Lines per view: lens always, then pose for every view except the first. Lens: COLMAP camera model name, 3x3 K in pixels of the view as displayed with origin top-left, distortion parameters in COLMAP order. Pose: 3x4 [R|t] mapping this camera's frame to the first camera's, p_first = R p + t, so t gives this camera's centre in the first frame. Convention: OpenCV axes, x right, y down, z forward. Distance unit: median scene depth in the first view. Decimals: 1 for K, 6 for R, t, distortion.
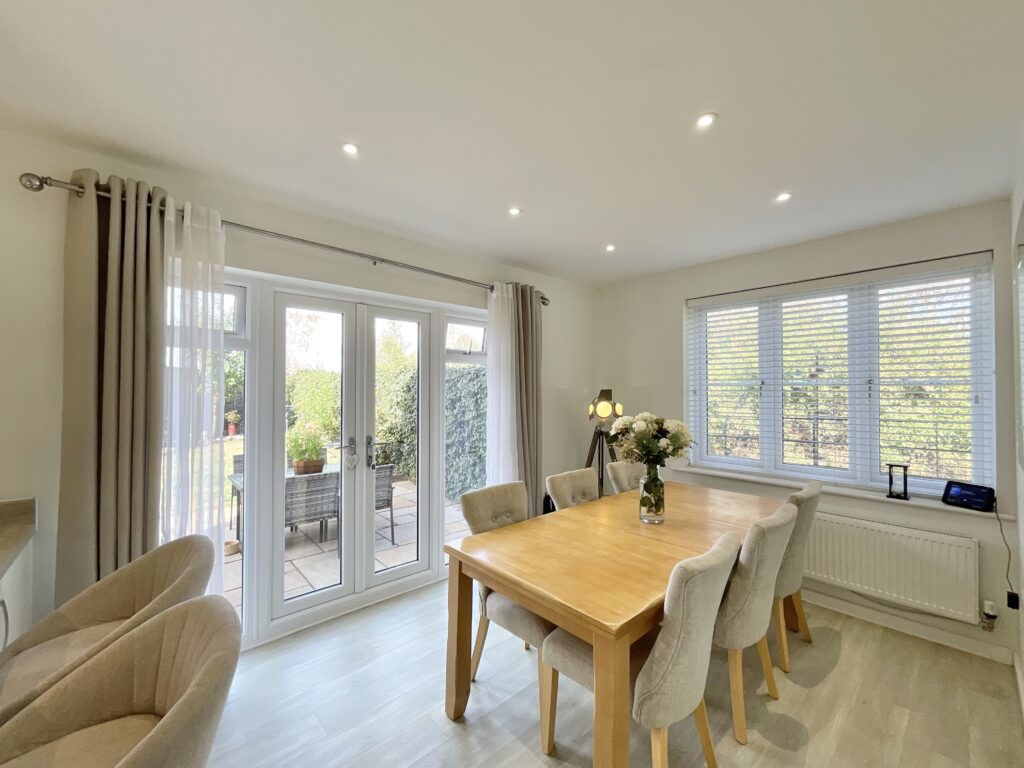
lens RADIAL K [[415.4, 0, 510.6], [0, 415.4, 383.6], [0, 0, 1]] dist [0.002888, 0.000398]
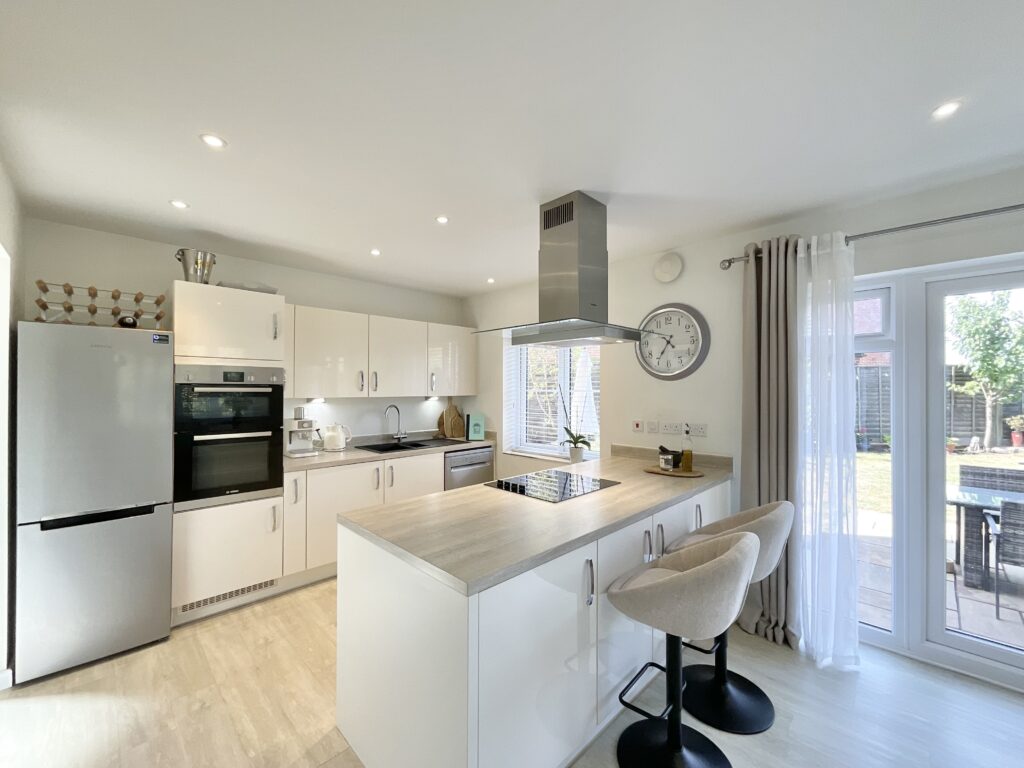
lens RADIAL K [[415.4, 0, 510.6], [0, 415.4, 383.6], [0, 0, 1]] dist [0.002888, 0.000398]
pose [[0.051594, -0.009133, -0.998626, 0.280360], [0.014179, 0.999864, -0.008411, -0.005003], [0.998567, -0.013726, 0.051717, 0.034564]]
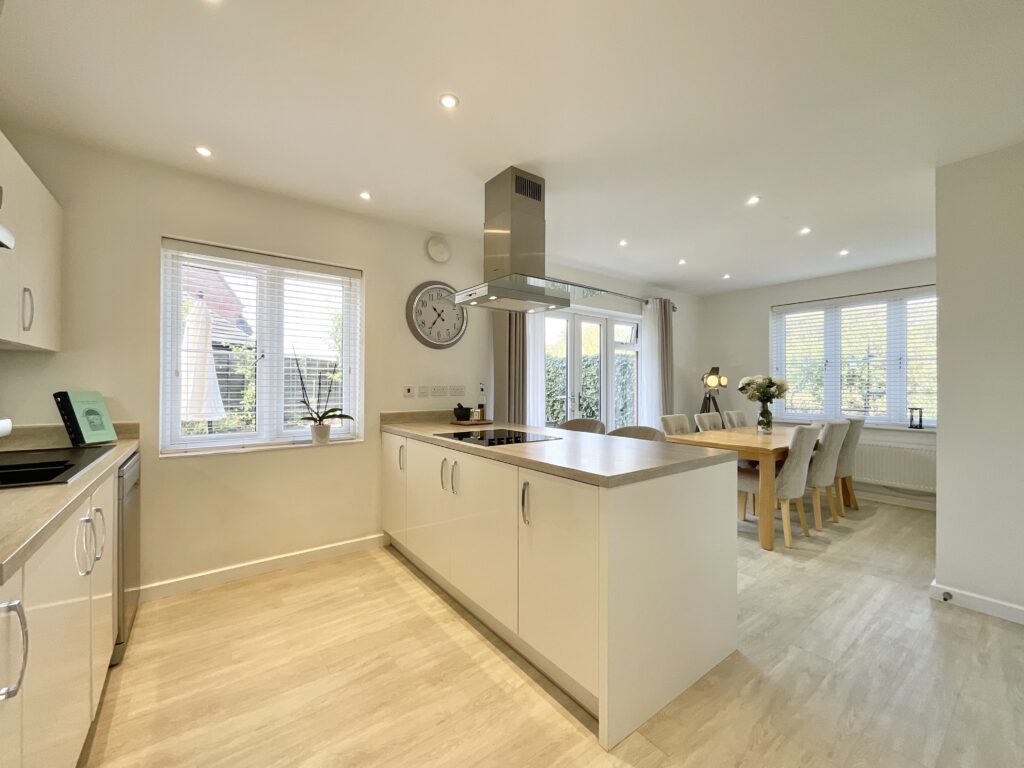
lens RADIAL K [[416.6, 0, 512.0], [0, 416.6, 384.0], [0, 0, 1]] dist [0.011697, -0.005408]
pose [[0.996650, 0.000040, -0.081787, -0.522058], [0.000733, 0.999955, 0.009427, 0.083126], [0.081784, -0.009455, 0.996605, -0.775789]]
